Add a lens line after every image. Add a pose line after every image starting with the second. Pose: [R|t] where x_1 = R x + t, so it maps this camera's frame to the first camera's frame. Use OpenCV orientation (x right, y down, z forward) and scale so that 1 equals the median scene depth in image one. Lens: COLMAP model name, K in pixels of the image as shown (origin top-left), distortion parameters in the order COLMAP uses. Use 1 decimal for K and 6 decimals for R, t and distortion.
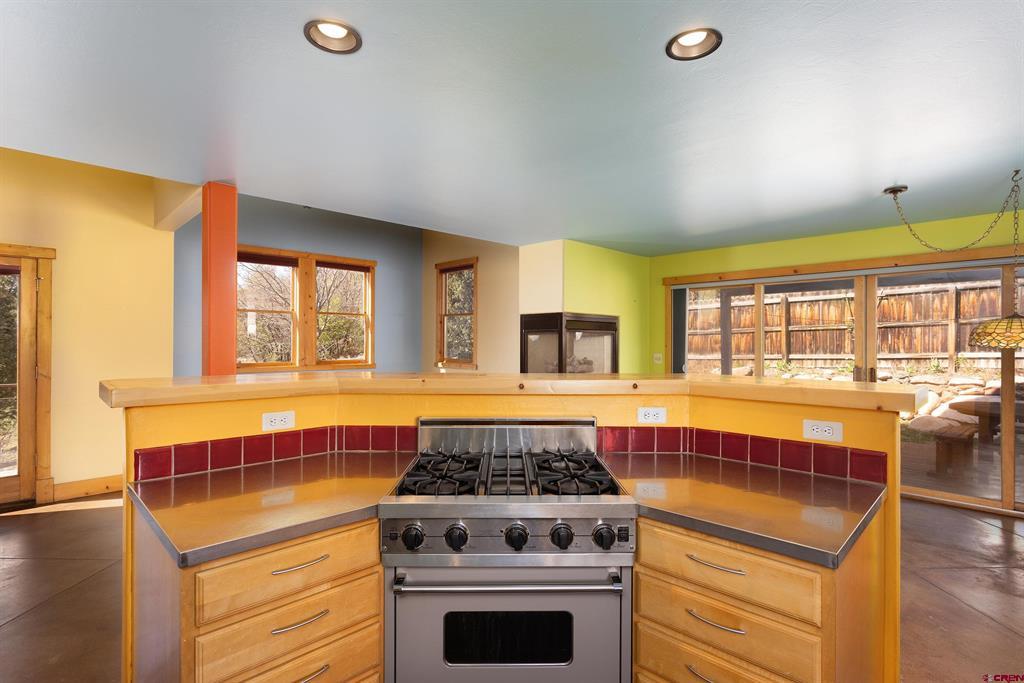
lens RADIAL K [[497.6, 0, 516.2], [0, 497.6, 340.8], [0, 0, 1]] dist [0.001445, 0.001108]
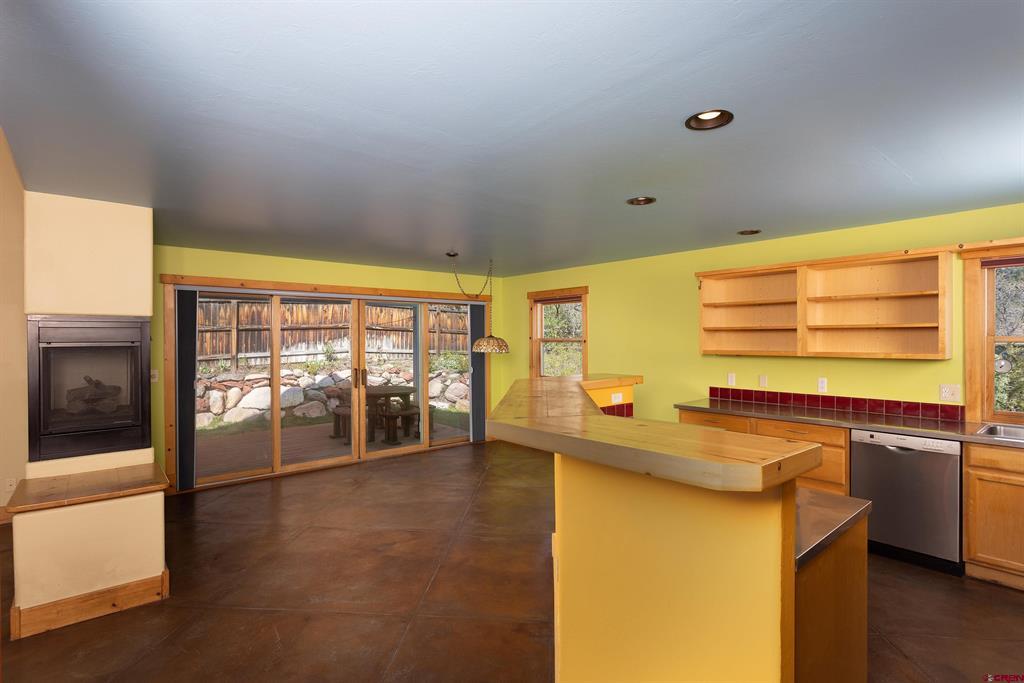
lens RADIAL K [[497.6, 0, 516.2], [0, 497.6, 340.8], [0, 0, 1]] dist [0.001445, 0.001108]
pose [[0.077556, -0.009305, 0.996945, -0.272937], [0.005665, 0.999944, 0.008893, -0.014559], [-0.996972, 0.004958, 0.077605, 0.229406]]
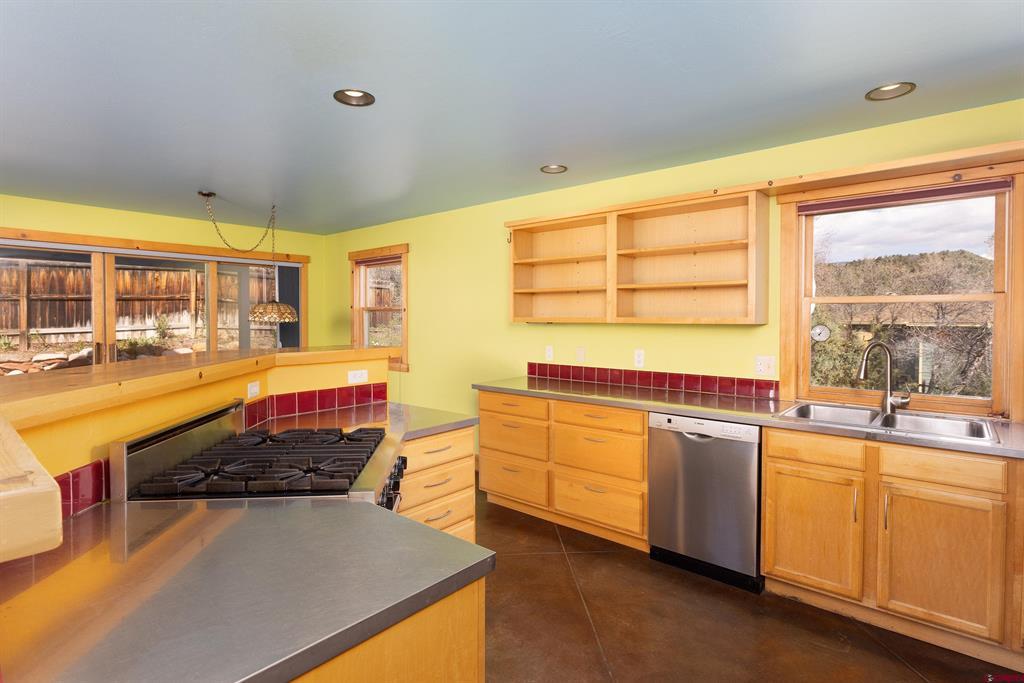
lens RADIAL K [[514.0, 0, 509.7], [0, 514.0, 326.4], [0, 0, 1]] dist [-0.000018, 0.000855]
pose [[-0.059367, -0.020186, 0.998032, -0.185643], [0.000195, 0.999795, 0.020233, -0.001489], [-0.998236, 0.001396, -0.059351, 0.113353]]
